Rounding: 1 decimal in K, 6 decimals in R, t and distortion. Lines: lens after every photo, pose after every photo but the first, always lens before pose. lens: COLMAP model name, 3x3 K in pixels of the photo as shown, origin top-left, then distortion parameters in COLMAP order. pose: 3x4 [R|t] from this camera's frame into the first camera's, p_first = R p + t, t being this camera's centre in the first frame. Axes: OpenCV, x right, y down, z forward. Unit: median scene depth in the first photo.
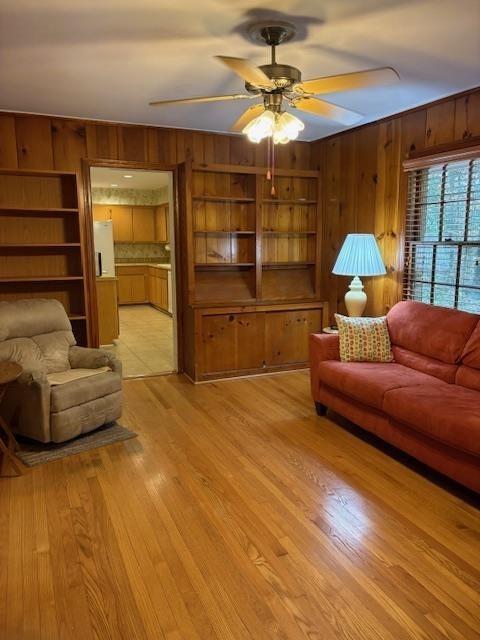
lens RADIAL K [[482.9, 0, 241.3], [0, 482.9, 321.4], [0, 0, 1]] dist [0.039023, -0.038926]
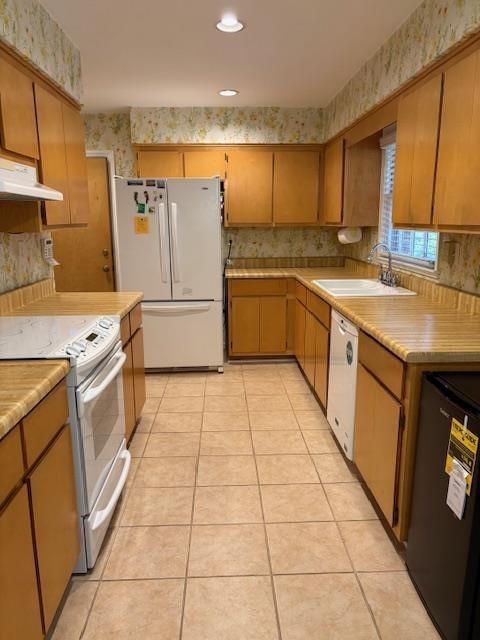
lens RADIAL K [[482.9, 0, 242.6], [0, 482.9, 320.7], [0, 0, 1]] dist [0.039023, -0.038926]
pose [[0.929111, 0.079448, -0.361166, -0.071230], [-0.068897, 0.996739, 0.042018, -0.088804], [0.363326, -0.014156, 0.931554, 0.553260]]
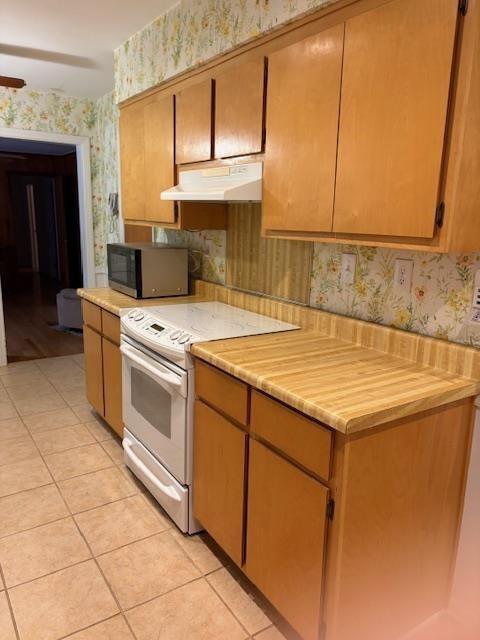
lens RADIAL K [[482.9, 0, 235.4], [0, 482.9, 320.5], [0, 0, 1]] dist [0.039023, -0.038926]
pose [[-0.987954, 0.020491, -0.153388, -0.295113], [-0.040416, 0.922629, 0.383566, -0.204619], [0.149380, 0.385145, -0.910686, 1.176096]]
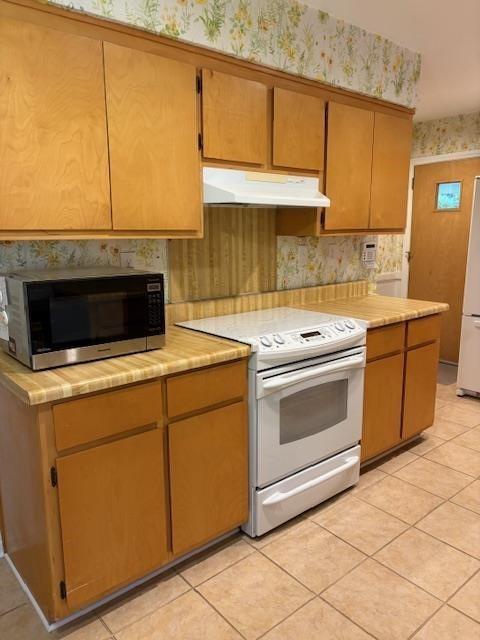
lens RADIAL K [[482.9, 0, 246.9], [0, 482.9, 320.2], [0, 0, 1]] dist [0.039023, -0.038926]
pose [[0.285809, 0.190177, -0.939226, 0.032458], [-0.173059, 0.974238, 0.144604, -0.110014], [0.942531, 0.121212, 0.311358, 0.672829]]
